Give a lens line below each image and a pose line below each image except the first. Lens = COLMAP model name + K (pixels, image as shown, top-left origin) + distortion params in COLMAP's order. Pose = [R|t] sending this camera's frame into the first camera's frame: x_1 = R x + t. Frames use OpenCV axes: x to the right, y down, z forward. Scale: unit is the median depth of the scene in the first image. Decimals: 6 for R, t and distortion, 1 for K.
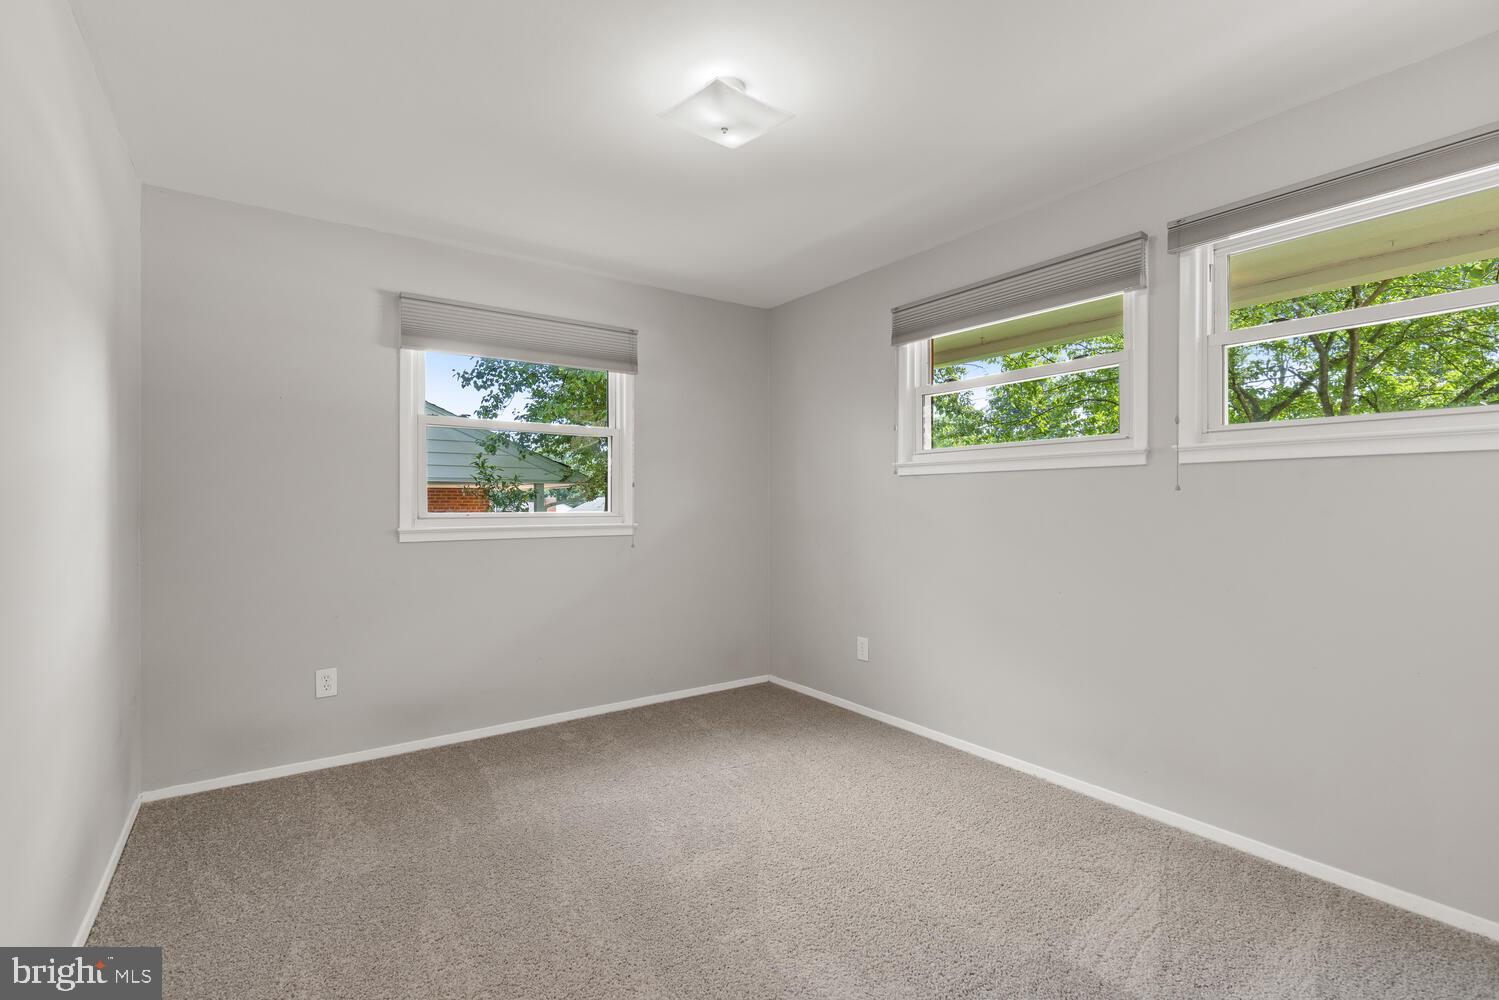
lens RADIAL K [[669.2, 0, 742.6], [0, 669.2, 508.8], [0, 0, 1]] dist [0.004170, -0.000083]
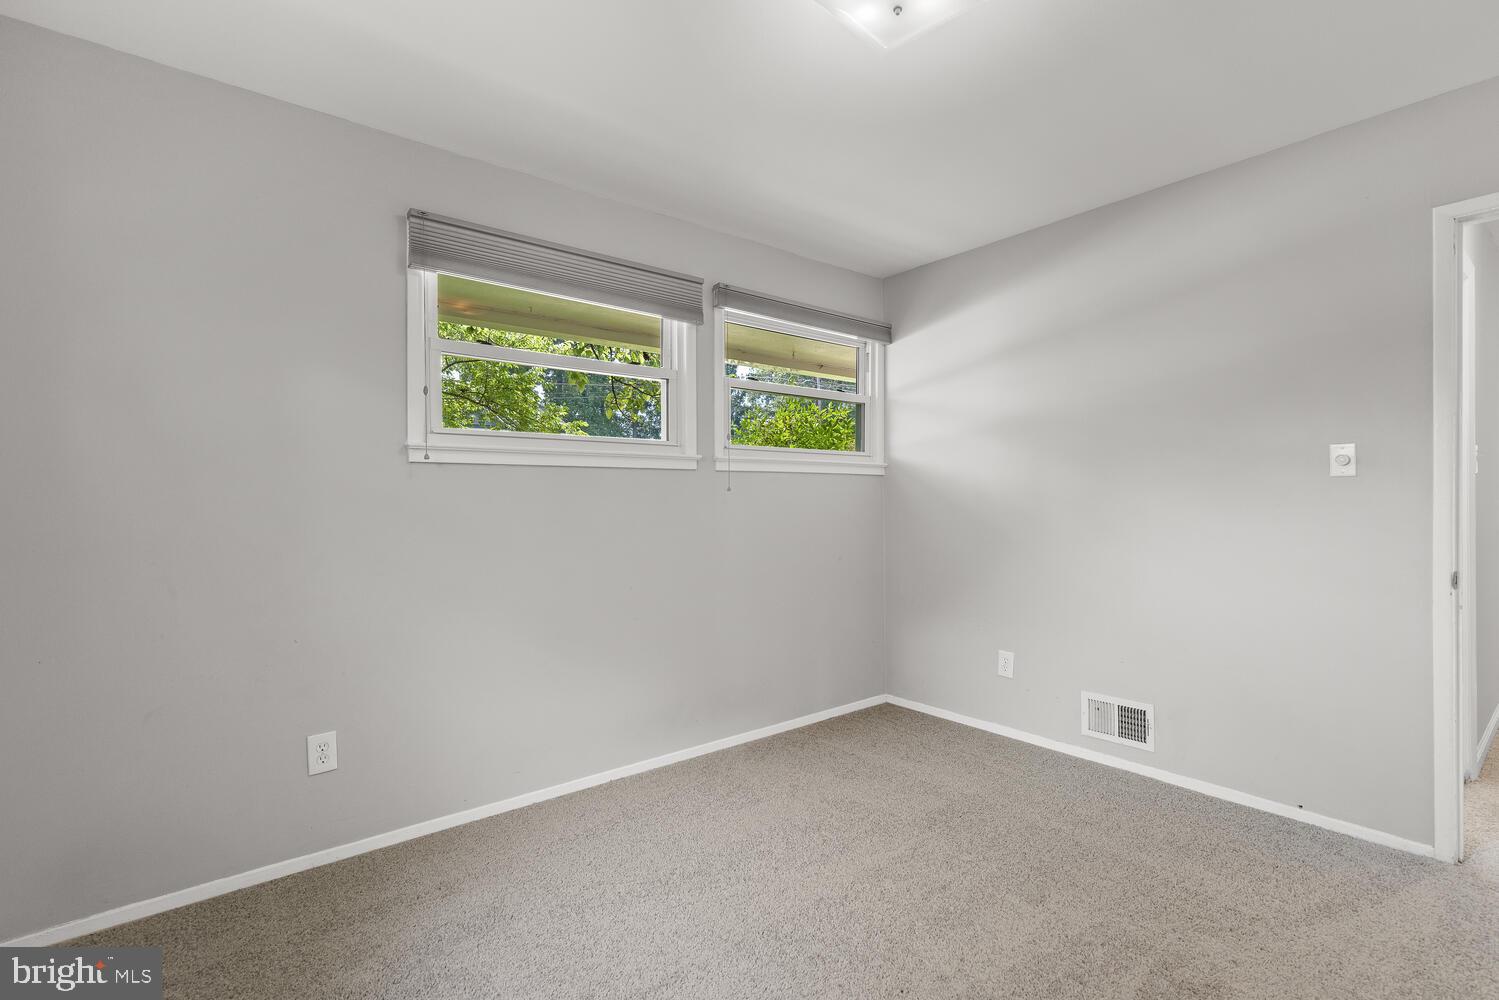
lens RADIAL K [[718.7, 0, 752.0], [0, 718.7, 505.8], [0, 0, 1]] dist [-0.000142, -0.000209]
pose [[-0.089828, -0.008307, 0.995923, -0.678933], [0.014527, 0.999848, 0.009650, -0.010308], [-0.995851, 0.015335, -0.089694, 0.966346]]
